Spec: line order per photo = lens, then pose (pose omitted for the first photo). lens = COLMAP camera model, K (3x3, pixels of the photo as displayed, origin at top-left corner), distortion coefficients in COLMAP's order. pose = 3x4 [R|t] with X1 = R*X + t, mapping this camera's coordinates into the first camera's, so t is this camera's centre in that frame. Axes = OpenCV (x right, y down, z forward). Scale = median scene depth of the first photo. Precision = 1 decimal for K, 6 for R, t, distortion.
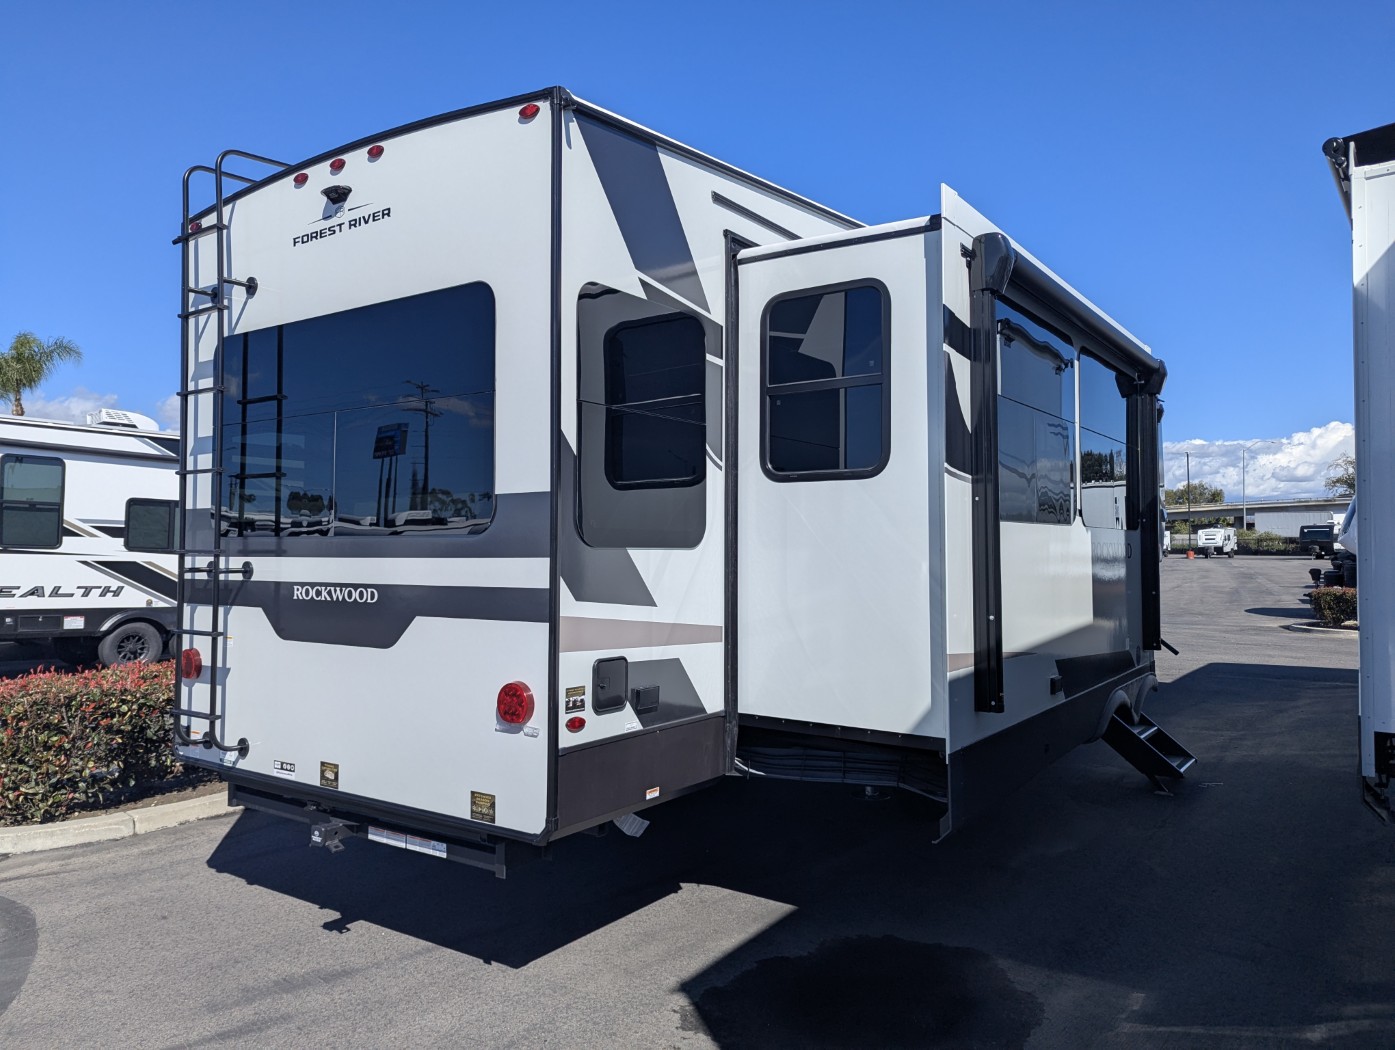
lens RADIAL K [[991.0, 0, 685.2], [0, 991.0, 516.3], [0, 0, 1]] dist [0.048883, -0.036807]
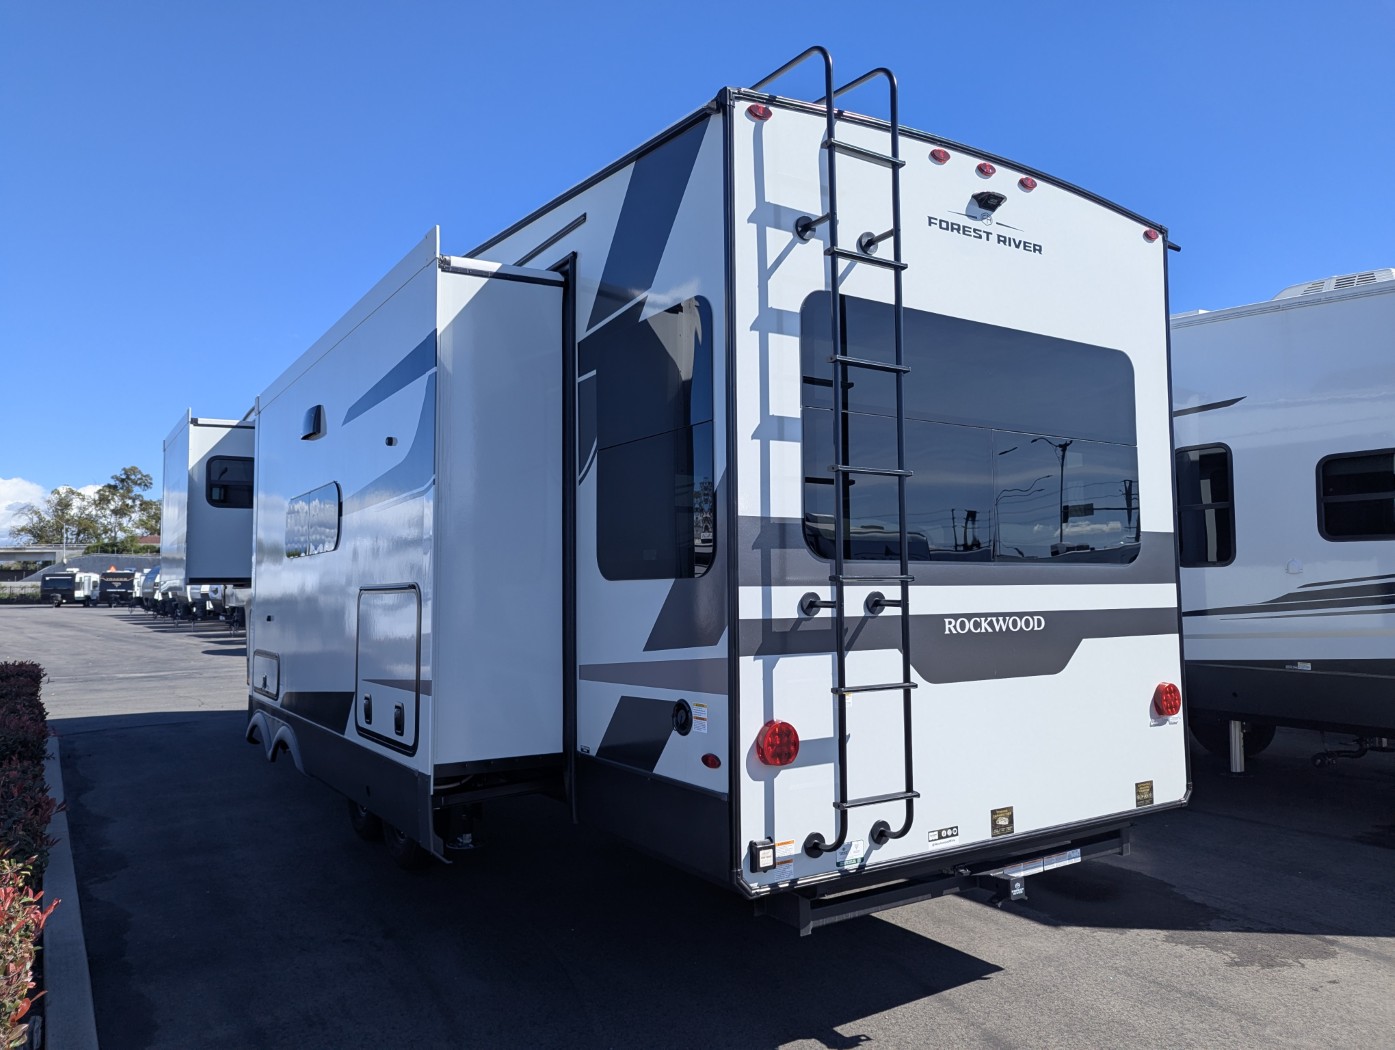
lens RADIAL K [[991.0, 0, 688.2], [0, 991.0, 529.7], [0, 0, 1]] dist [0.048883, -0.036807]
pose [[0.360741, 0.055434, 0.931017, -1.334382], [-0.021762, 0.998461, -0.051018, 0.043591], [-0.932412, -0.001856, 0.361392, 0.938607]]
